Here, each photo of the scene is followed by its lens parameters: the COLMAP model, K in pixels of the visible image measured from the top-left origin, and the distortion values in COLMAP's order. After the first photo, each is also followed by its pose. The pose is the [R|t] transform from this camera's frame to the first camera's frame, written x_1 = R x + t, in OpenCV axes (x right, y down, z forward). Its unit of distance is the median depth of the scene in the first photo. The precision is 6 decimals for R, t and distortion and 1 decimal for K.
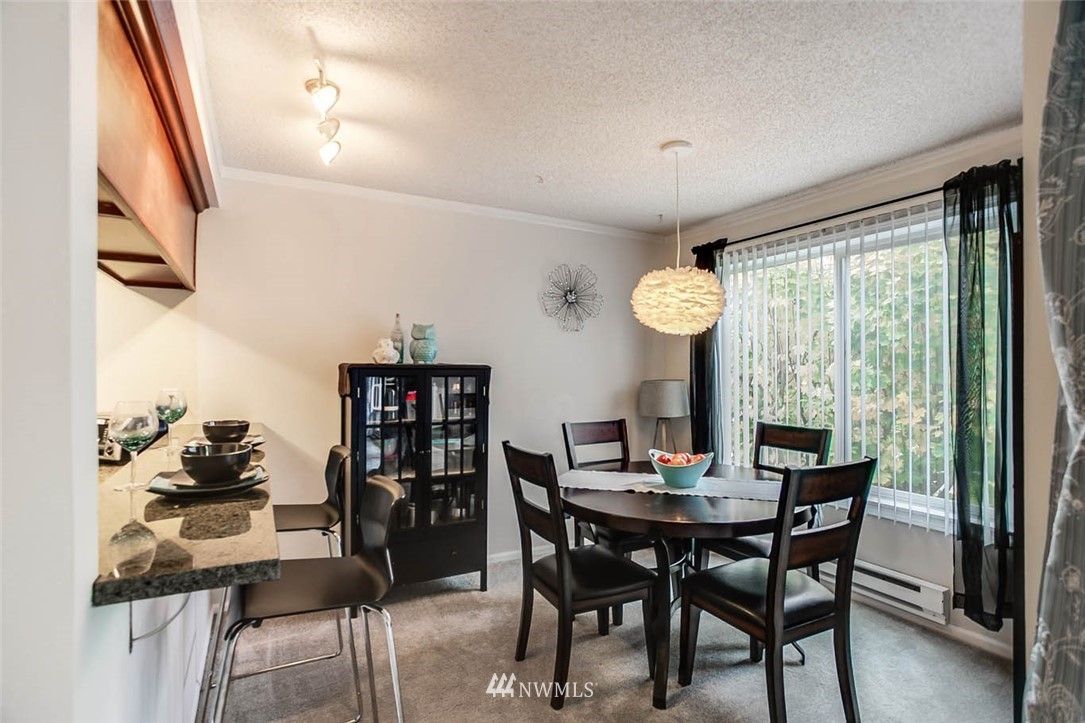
lens RADIAL K [[523.3, 0, 536.5], [0, 523.3, 367.7], [0, 0, 1]] dist [-0.070161, 0.025698]
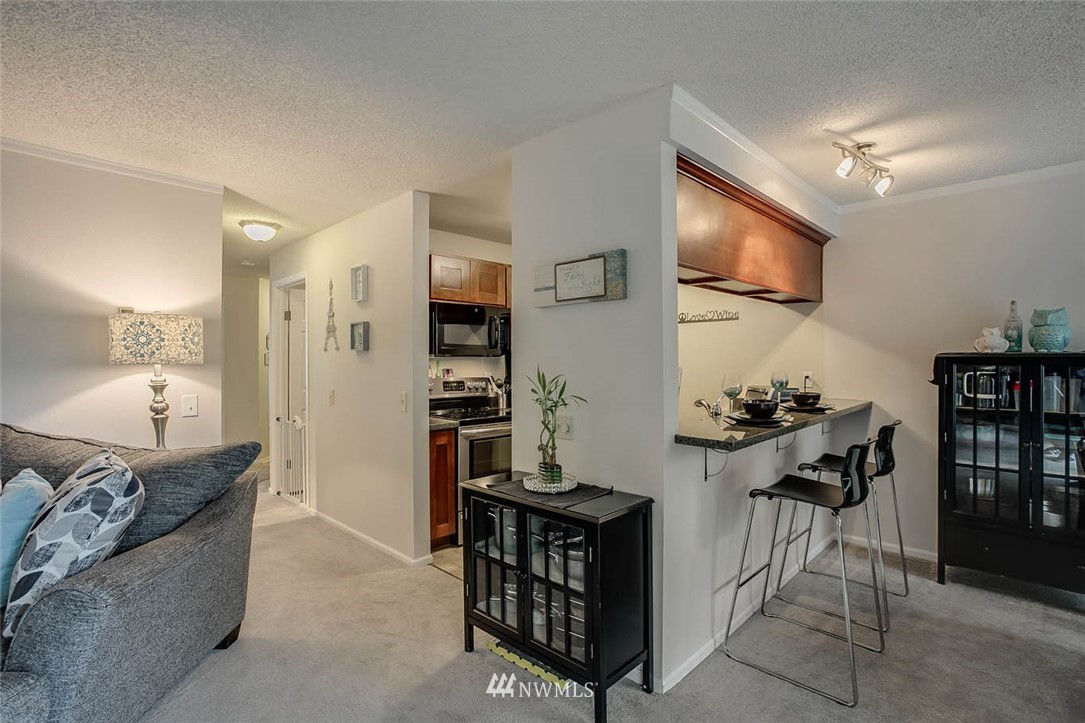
lens RADIAL K [[512.4, 0, 547.5], [0, 512.4, 359.2], [0, 0, 1]] dist [-0.001372, -0.000097]
pose [[0.289325, 0.000367, -0.957231, 0.437965], [0.007269, 0.999970, 0.002580, -0.003851], [0.957203, -0.007704, 0.289314, -0.123316]]
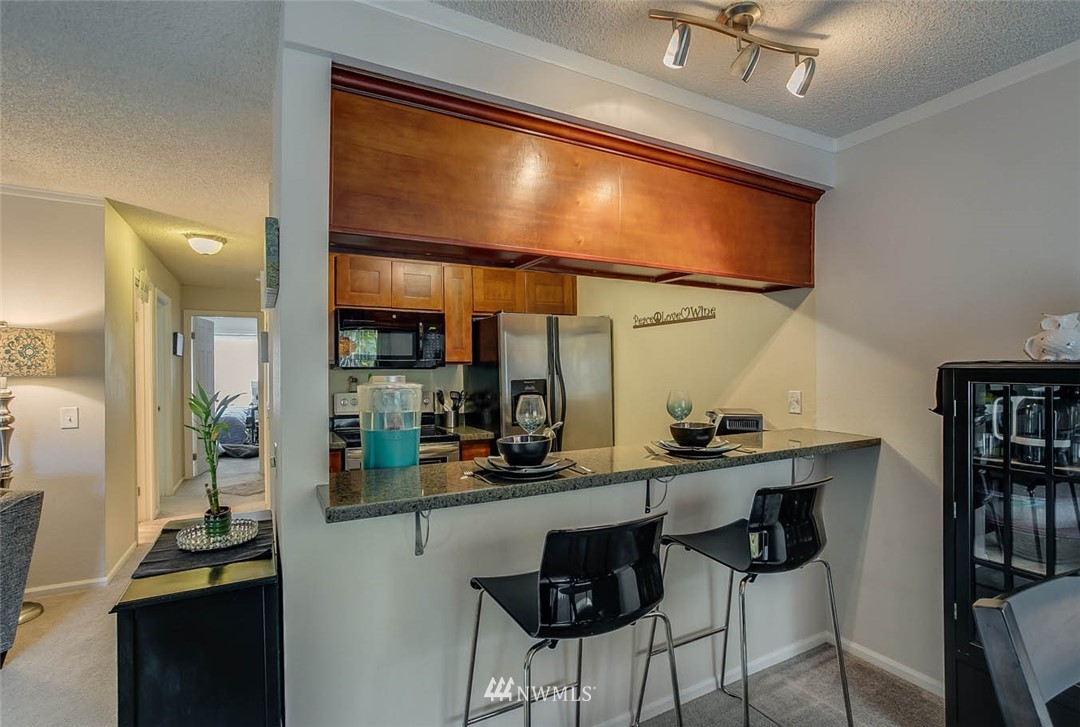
lens RADIAL K [[515.5, 0, 537.9], [0, 515.5, 373.4], [0, 0, 1]] dist [-0.002920, 0.009956]
pose [[-0.013818, 0.004271, -0.999895, 0.277844], [0.007868, 0.999960, 0.004162, -0.000293], [0.999874, -0.007810, -0.013851, 0.482790]]
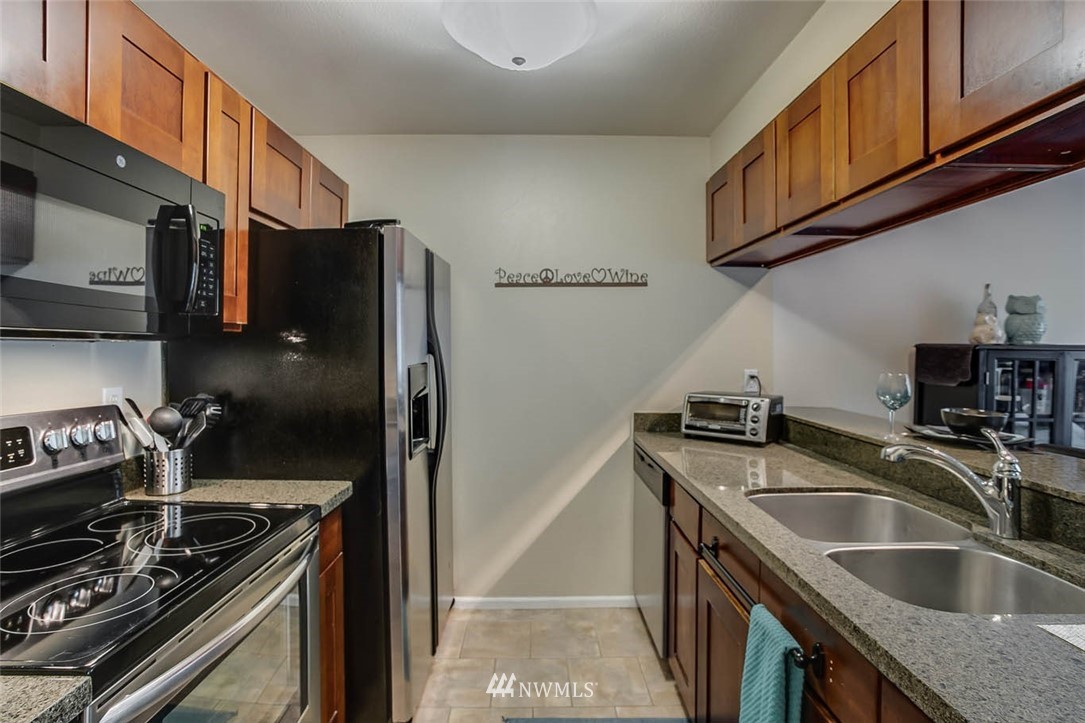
lens RADIAL K [[511.6, 0, 532.9], [0, 511.6, 357.3], [0, 0, 1]] dist [-0.063863, 0.024445]
pose [[0.868483, 0.012130, -0.495570, -0.560352], [-0.000772, 0.999732, 0.023118, -0.003999], [0.495718, -0.019695, 0.868260, -0.061742]]
